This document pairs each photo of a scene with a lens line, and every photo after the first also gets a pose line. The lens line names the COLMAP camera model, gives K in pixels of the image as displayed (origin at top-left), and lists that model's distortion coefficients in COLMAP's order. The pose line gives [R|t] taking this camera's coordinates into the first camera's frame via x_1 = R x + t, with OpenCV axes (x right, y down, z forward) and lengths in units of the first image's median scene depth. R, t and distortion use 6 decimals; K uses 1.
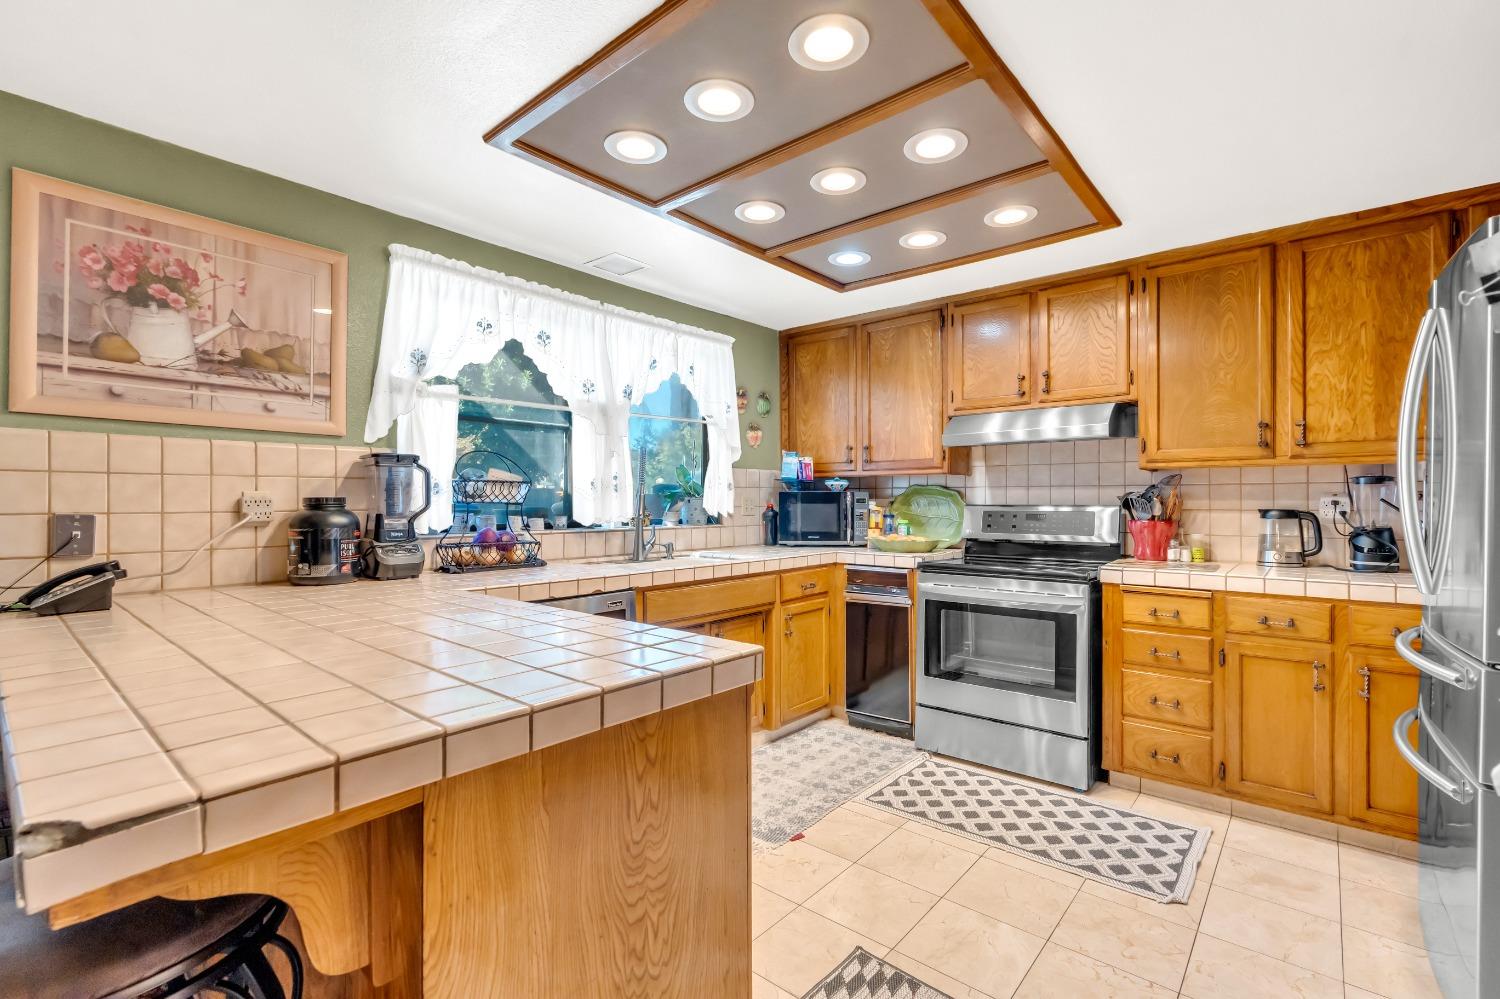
lens RADIAL K [[669.6, 0, 722.6], [0, 669.6, 501.0], [0, 0, 1]] dist [-0.006407, 0.003263]
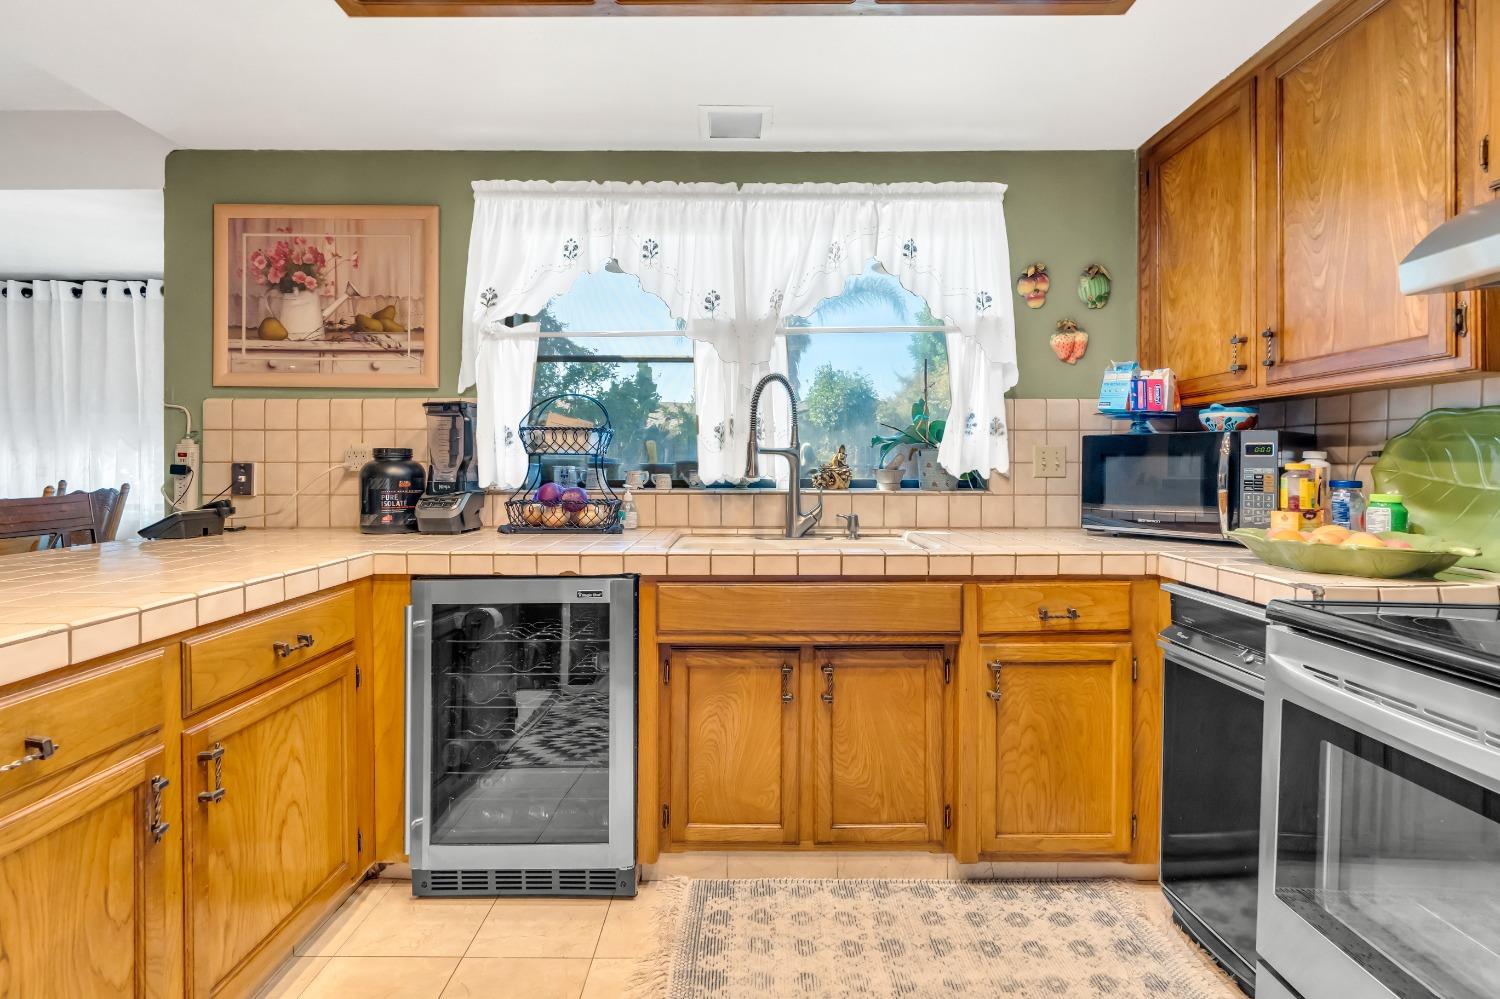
lens RADIAL K [[669.6, 0, 749.8], [0, 669.6, 466.9], [0, 0, 1]] dist [-0.006407, 0.003263]
pose [[0.671072, 0.005683, -0.741370, 0.452305], [-0.000936, 0.999976, 0.006818, 0.013044], [0.741391, -0.003882, 0.671062, 0.611630]]
